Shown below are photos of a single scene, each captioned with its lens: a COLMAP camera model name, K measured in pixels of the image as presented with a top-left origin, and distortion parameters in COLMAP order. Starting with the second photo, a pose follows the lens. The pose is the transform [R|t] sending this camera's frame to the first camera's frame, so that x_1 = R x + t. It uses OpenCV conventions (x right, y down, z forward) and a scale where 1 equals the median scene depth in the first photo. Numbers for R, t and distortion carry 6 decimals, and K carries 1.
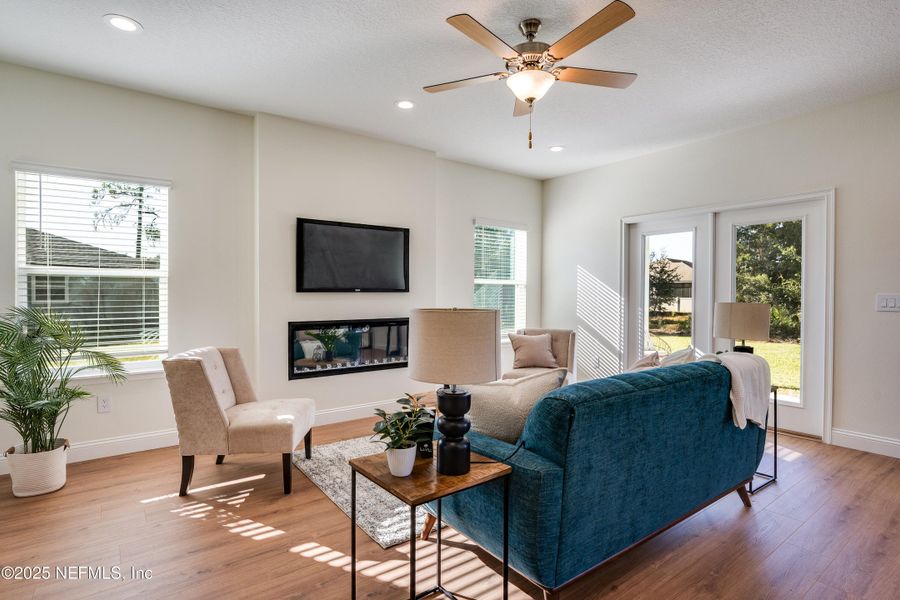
lens RADIAL K [[459.1, 0, 448.9], [0, 459.1, 300.8], [0, 0, 1]] dist [0.000282, -0.002147]
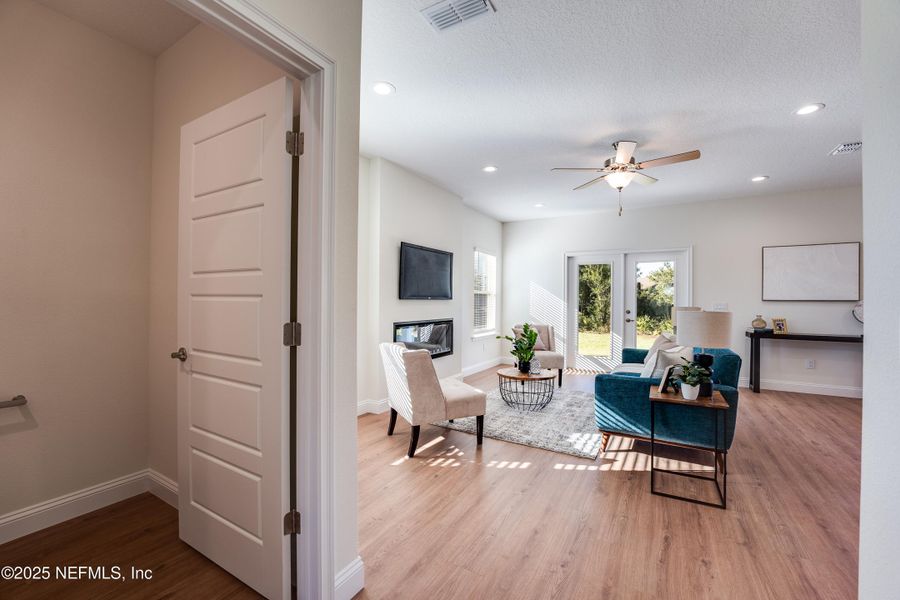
lens RADIAL K [[367.5, 0, 447.8], [0, 367.5, 301.4], [0, 0, 1]] dist [-0.030530, 0.004242]
pose [[0.925095, 0.003700, 0.379719, -0.577708], [-0.000841, 0.999970, -0.007692, -0.005295], [-0.379736, 0.006797, 0.925070, 0.001099]]
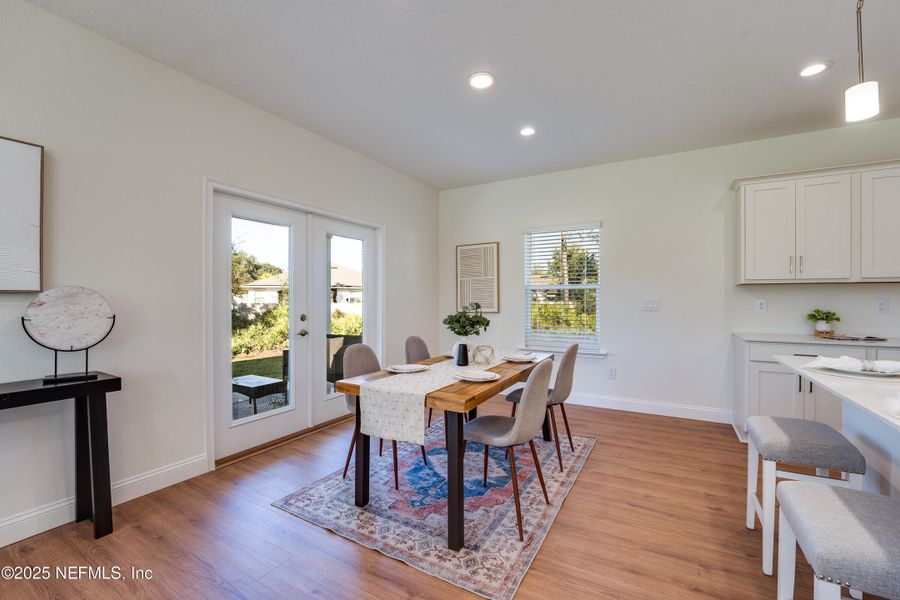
lens RADIAL K [[379.6, 0, 450.5], [0, 379.6, 299.8], [0, 0, 1]] dist [-0.023866, 0.002213]
pose [[-0.392854, -0.006079, 0.919581, 0.381164], [0.008284, 0.999914, 0.010149, -0.007676], [-0.919563, 0.011605, -0.392770, 0.243292]]
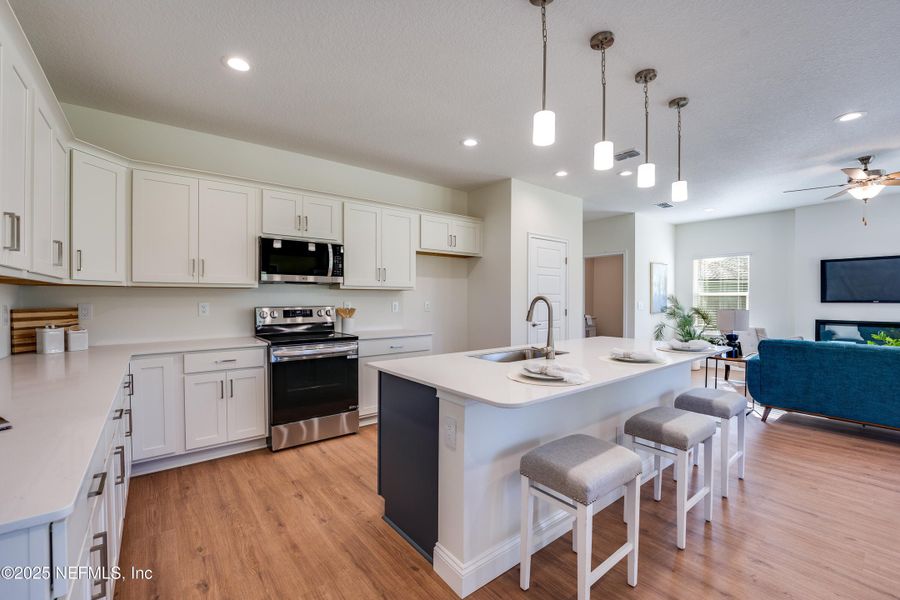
lens RADIAL K [[379.6, 0, 450.8], [0, 379.6, 300.6], [0, 0, 1]] dist [-0.023866, 0.002213]
pose [[0.029575, 0.003847, -0.999555, 0.997311], [-0.014286, 0.999892, 0.003426, -0.011395], [0.999460, 0.014179, 0.029627, -0.425872]]
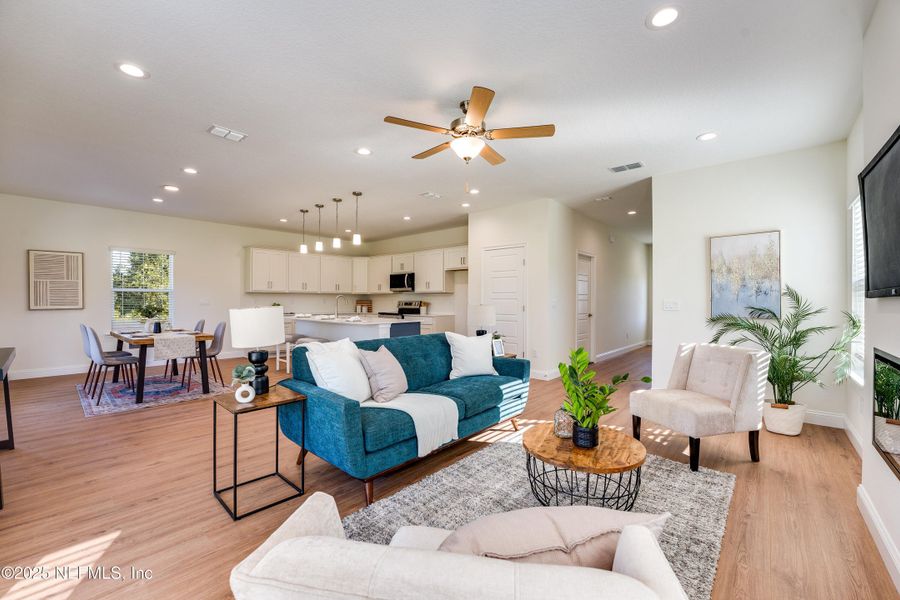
lens RADIAL K [[367.5, 0, 448.5], [0, 367.5, 299.6], [0, 0, 1]] dist [-0.030530, 0.004242]
pose [[-0.980332, -0.007922, -0.197197, 0.278143], [-0.009559, 0.999927, 0.007353, -0.014384], [0.197125, 0.009093, -0.980336, 1.290991]]
